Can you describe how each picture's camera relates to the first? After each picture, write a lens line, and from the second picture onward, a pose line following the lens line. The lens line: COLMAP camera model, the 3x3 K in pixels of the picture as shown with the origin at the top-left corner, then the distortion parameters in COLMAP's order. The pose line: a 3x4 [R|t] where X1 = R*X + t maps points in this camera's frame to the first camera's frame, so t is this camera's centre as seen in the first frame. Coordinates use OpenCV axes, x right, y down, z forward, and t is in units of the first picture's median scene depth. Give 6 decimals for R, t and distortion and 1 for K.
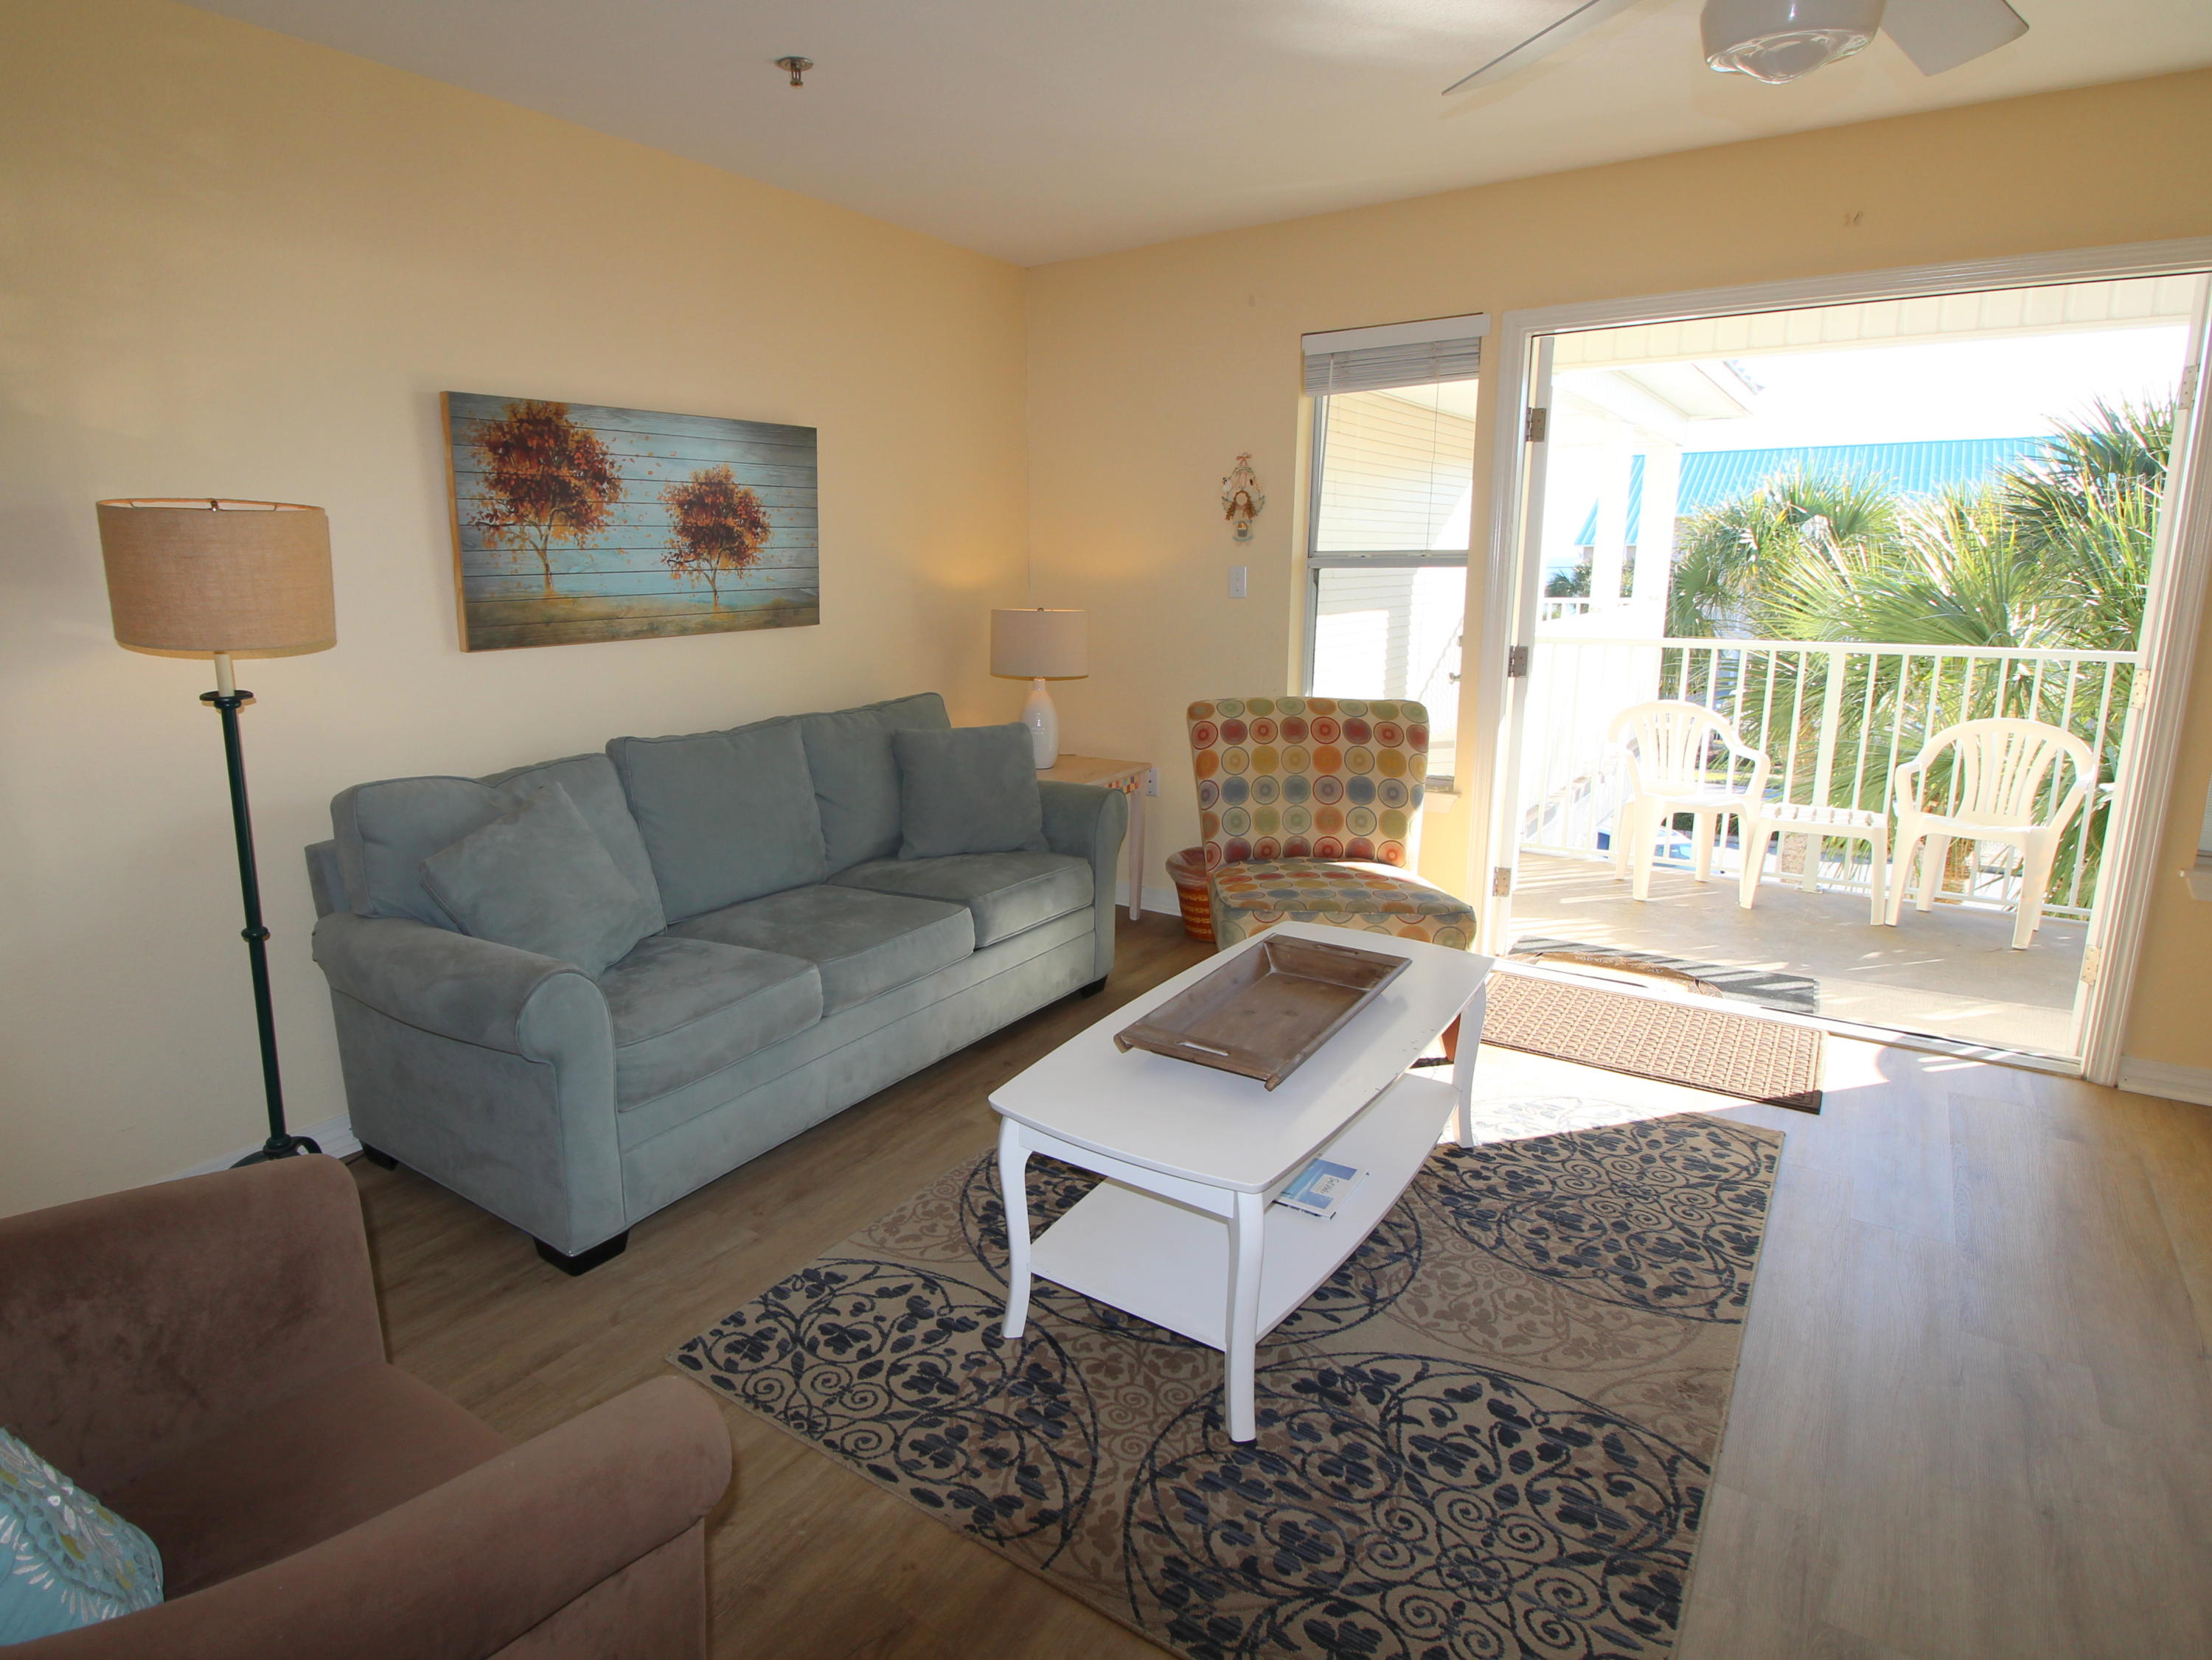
lens RADIAL K [[1215.1, 0, 985.6], [0, 1215.1, 802.5], [0, 0, 1]] dist [-0.000988, -0.013268]
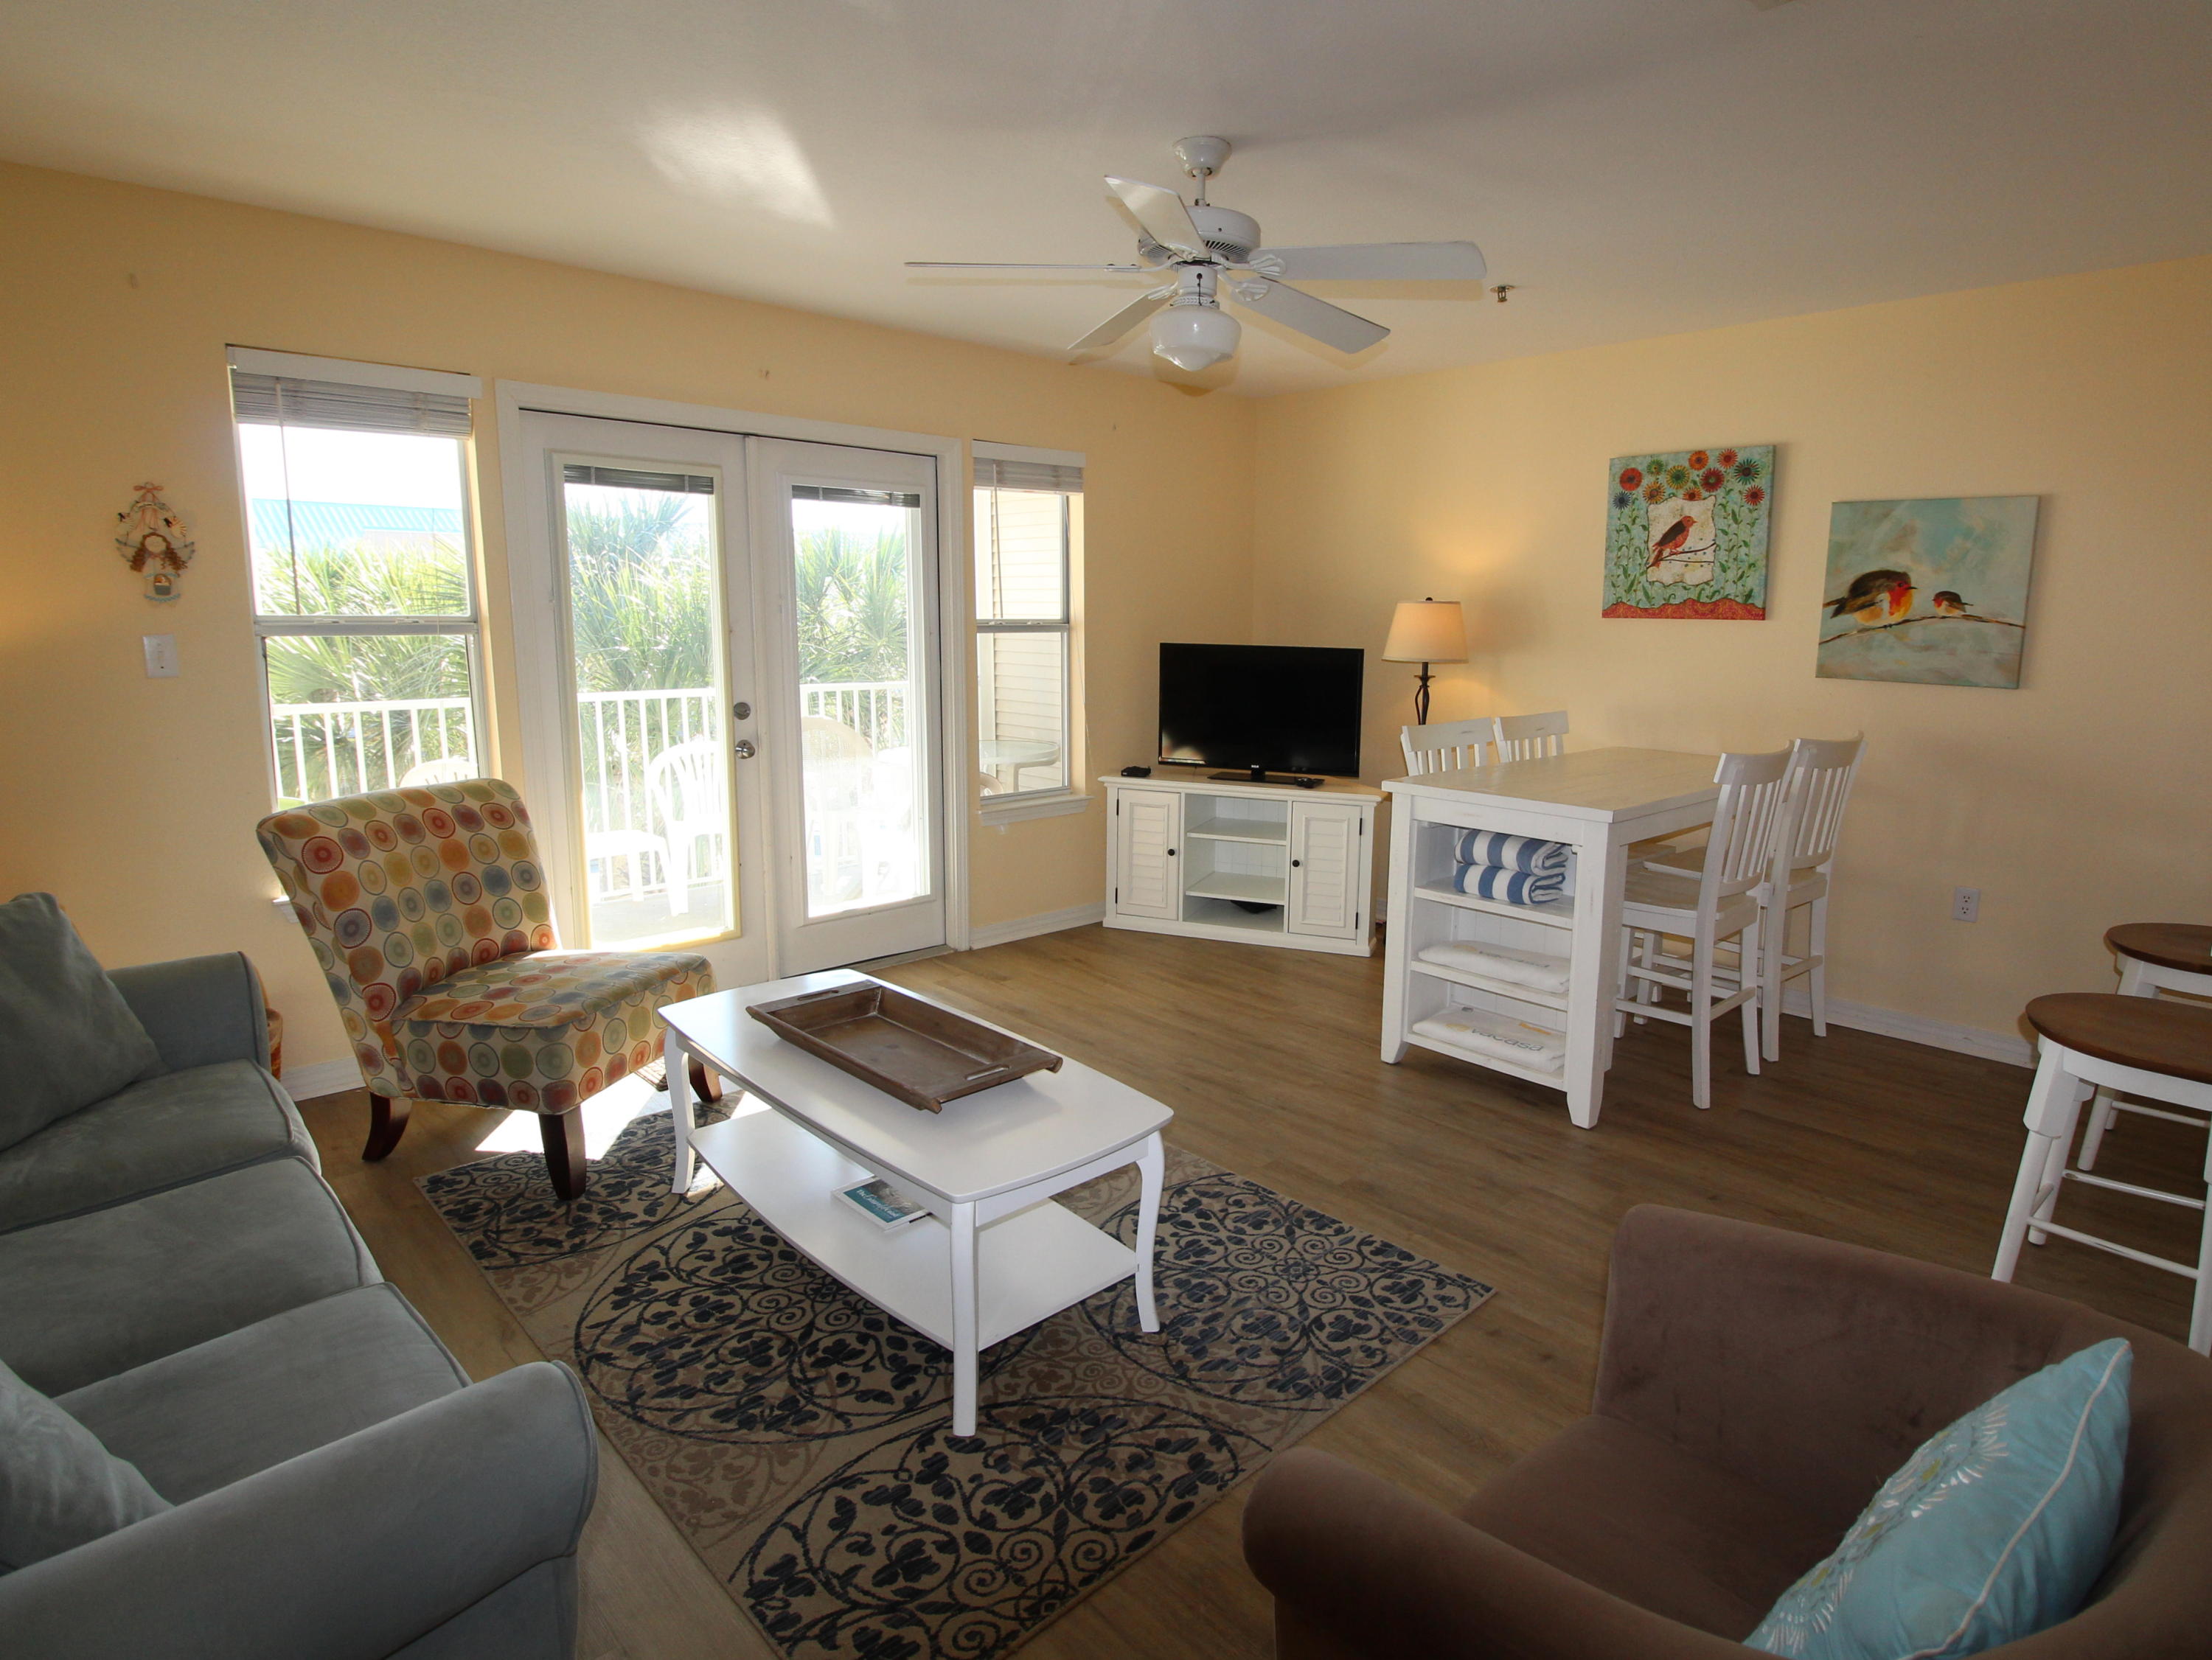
lens RADIAL K [[1215.1, 0, 1165.8], [0, 1215.1, 787.9], [0, 0, 1]] dist [-0.000988, -0.013268]
pose [[0.152468, -0.131168, 0.979566, -0.609441], [0.184478, 0.977511, 0.102179, -0.096691], [-0.970938, 0.165129, 0.173237, 0.435682]]
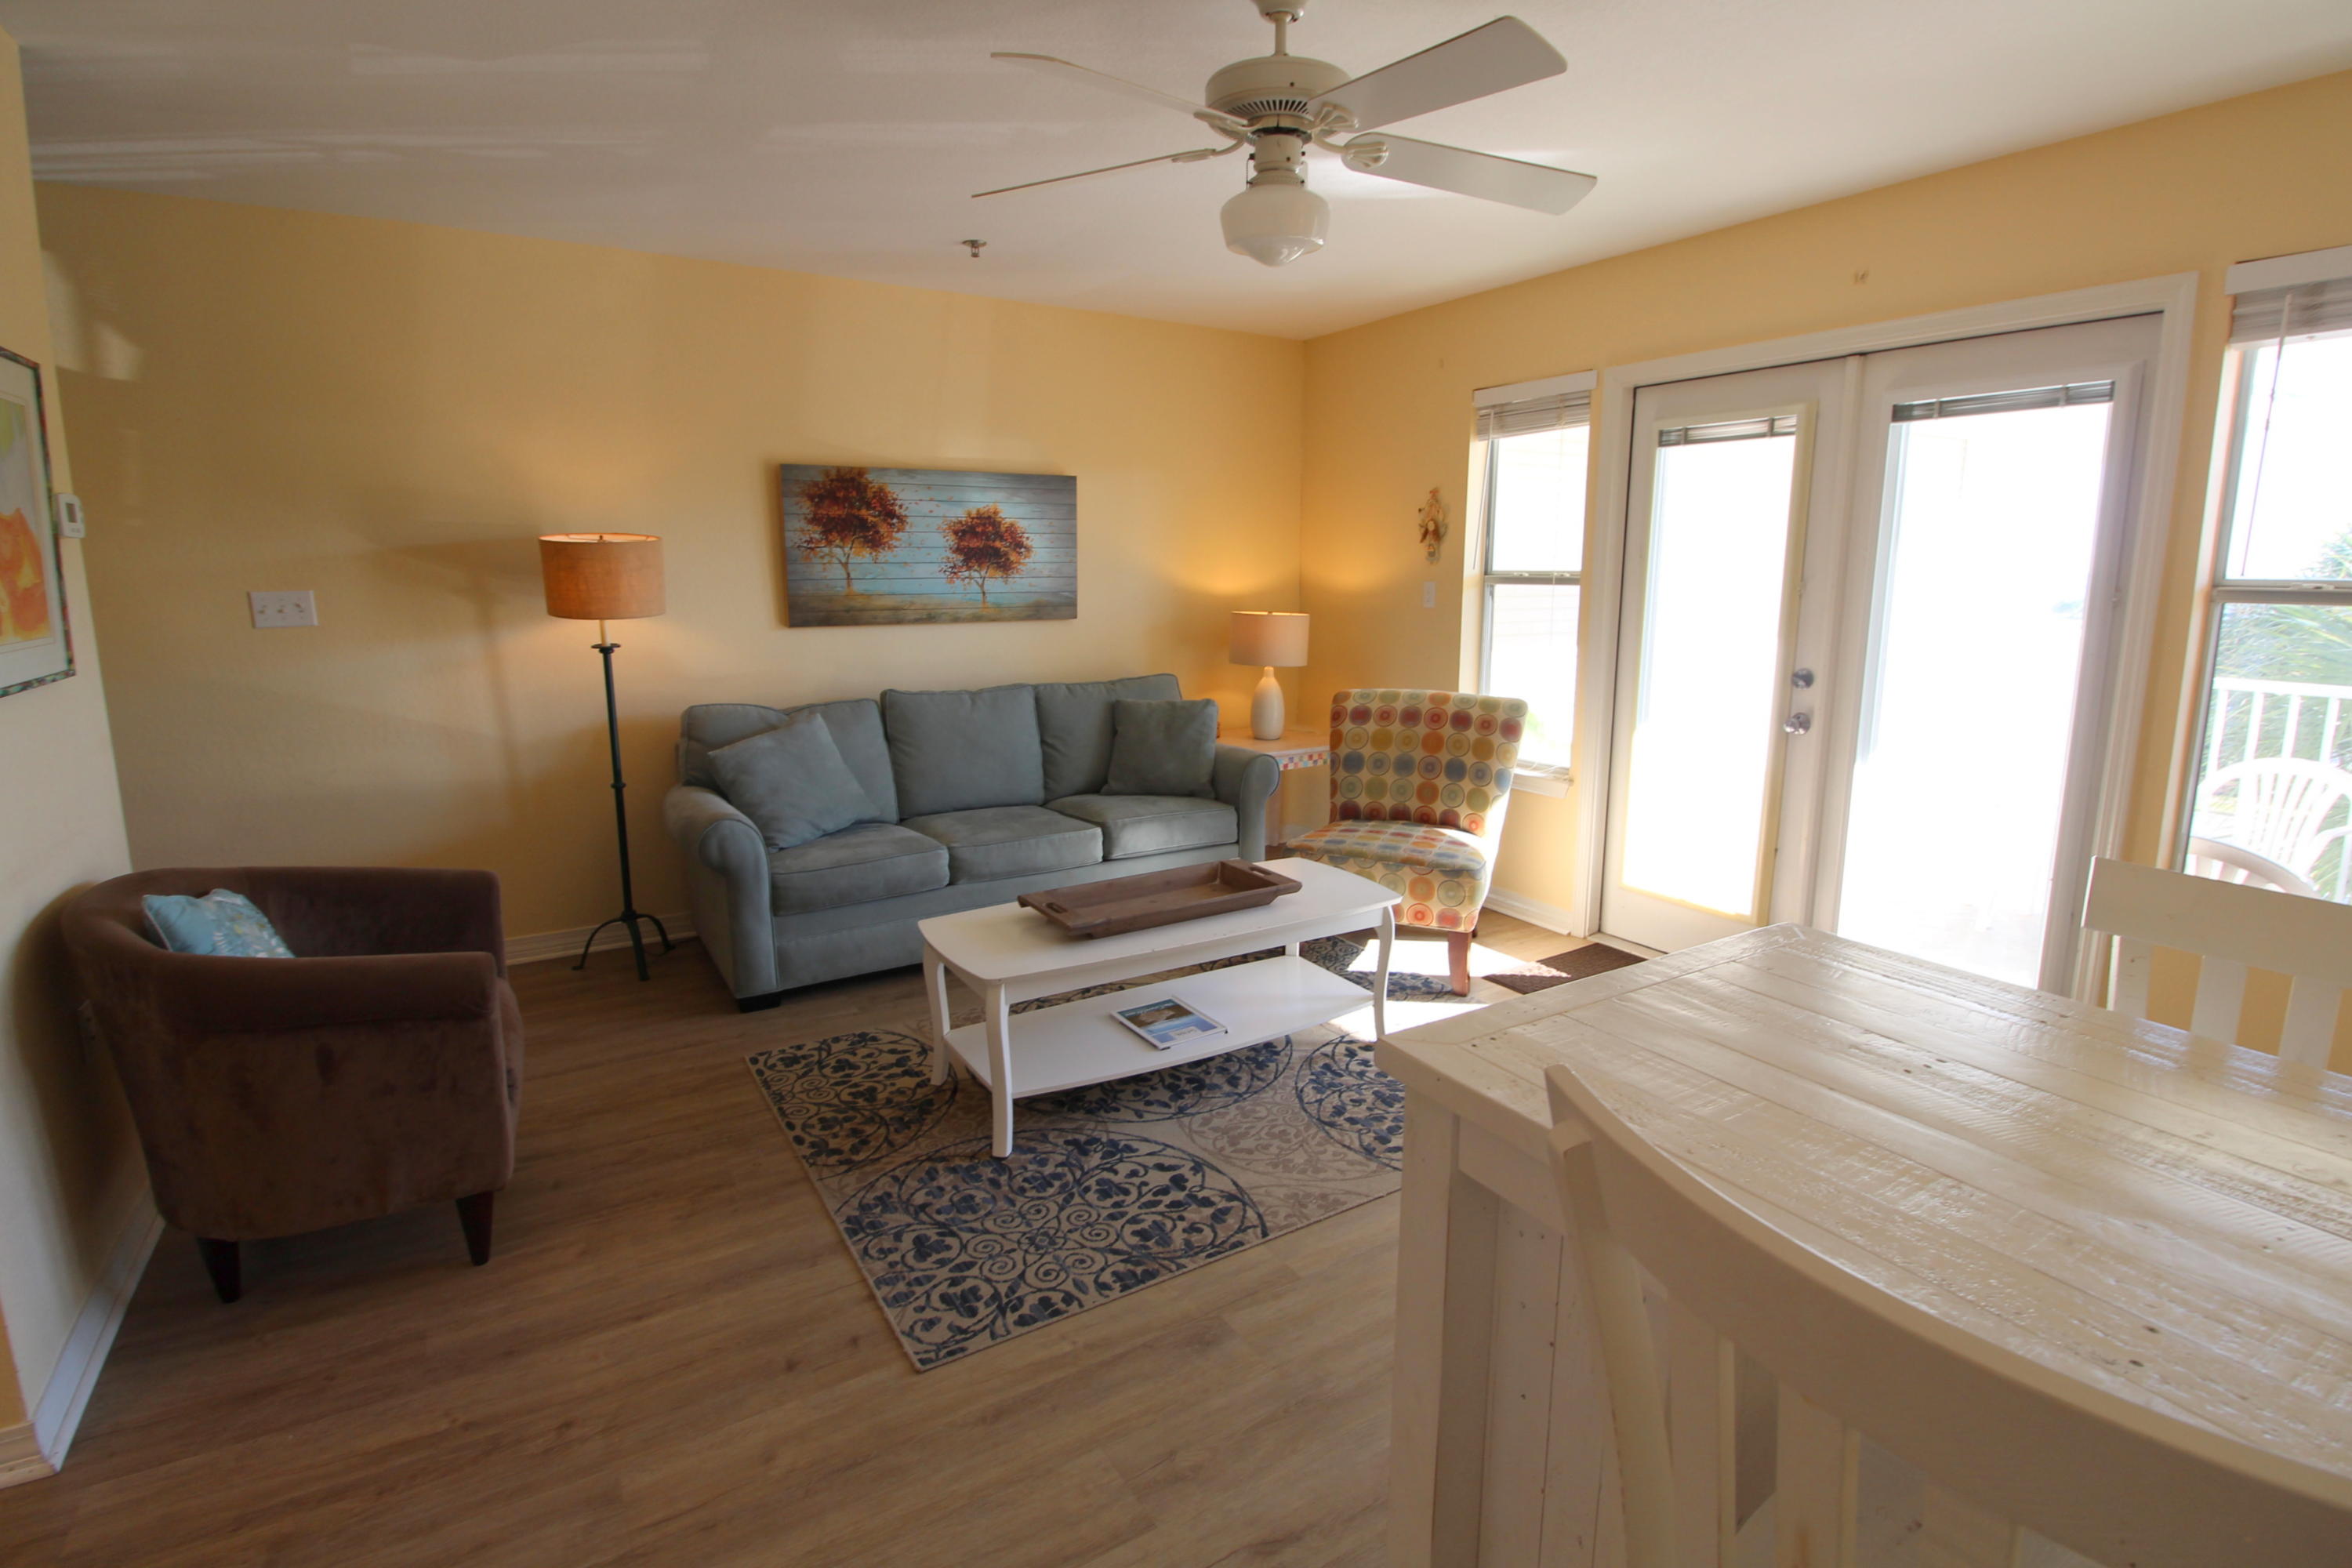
lens RADIAL K [[1129.2, 0, 1194.8], [0, 1129.2, 754.6], [0, 0, 1]] dist [-0.010232, -0.009277]
pose [[0.931280, 0.071101, -0.357298, 0.579378], [-0.083386, 0.996335, -0.019074, 0.022068], [0.354632, 0.047557, 0.933796, -0.157360]]
